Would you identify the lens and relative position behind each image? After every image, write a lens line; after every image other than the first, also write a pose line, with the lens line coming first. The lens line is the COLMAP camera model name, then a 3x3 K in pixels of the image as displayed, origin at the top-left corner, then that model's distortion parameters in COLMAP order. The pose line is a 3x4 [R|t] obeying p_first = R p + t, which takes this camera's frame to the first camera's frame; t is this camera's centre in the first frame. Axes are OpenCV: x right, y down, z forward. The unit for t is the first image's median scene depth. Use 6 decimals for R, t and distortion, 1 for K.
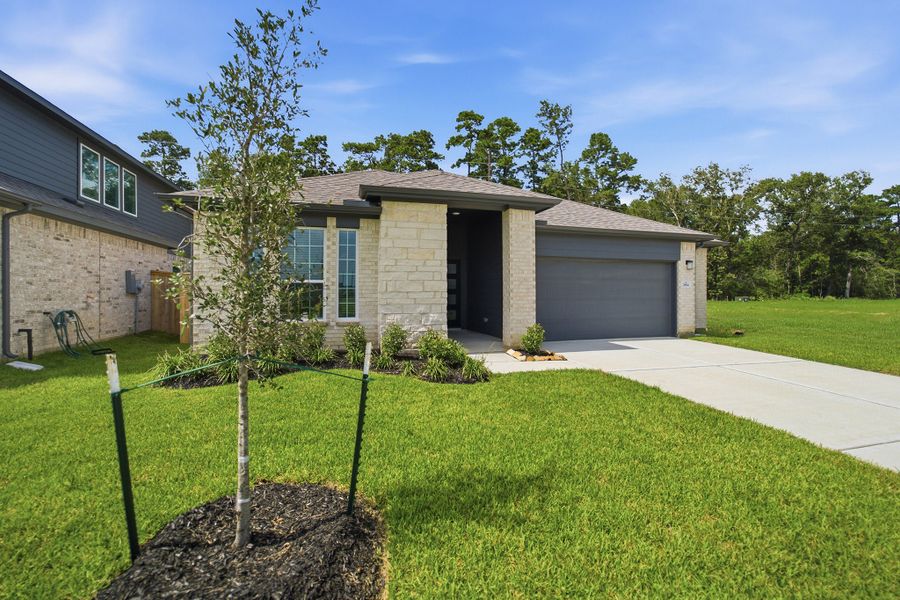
lens RADIAL K [[375.8, 0, 450.7], [0, 375.8, 296.7], [0, 0, 1]] dist [-0.031785, 0.000289]
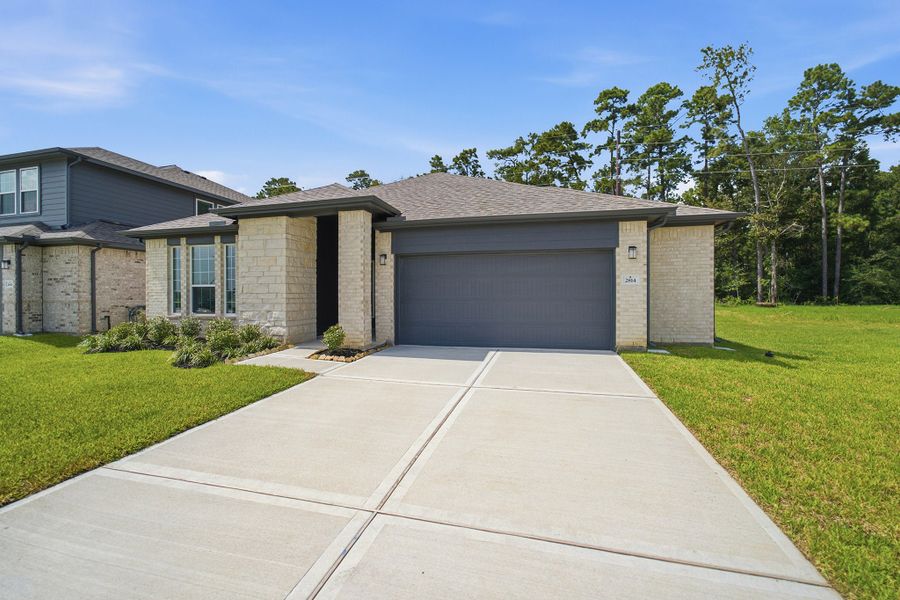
lens RADIAL K [[372.5, 0, 447.4], [0, 372.5, 295.2], [0, 0, 1]] dist [-0.000759, -0.000142]
pose [[0.865993, -0.006309, -0.500017, 0.146044], [0.001967, 0.999956, -0.009212, 0.000830], [0.500053, 0.006994, 0.865967, 0.039645]]
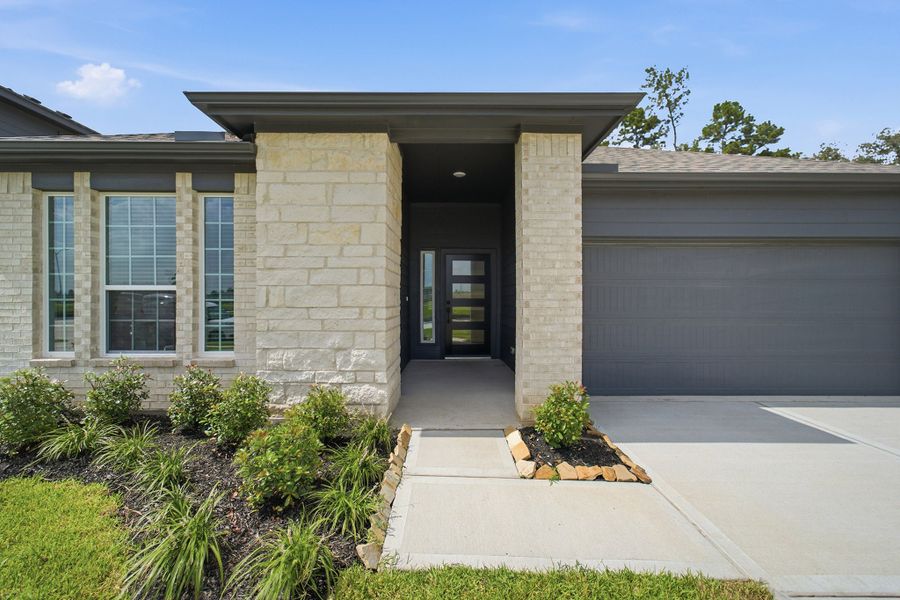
lens RADIAL K [[372.6, 0, 450.0], [0, 372.6, 300.0], [0, 0, 1]] dist [-0.000484, 0.000207]
pose [[0.966427, -0.002243, -0.256931, 0.029876], [-0.000861, 0.999928, -0.011969, -0.002387], [0.256939, 0.011789, 0.966356, 0.080426]]
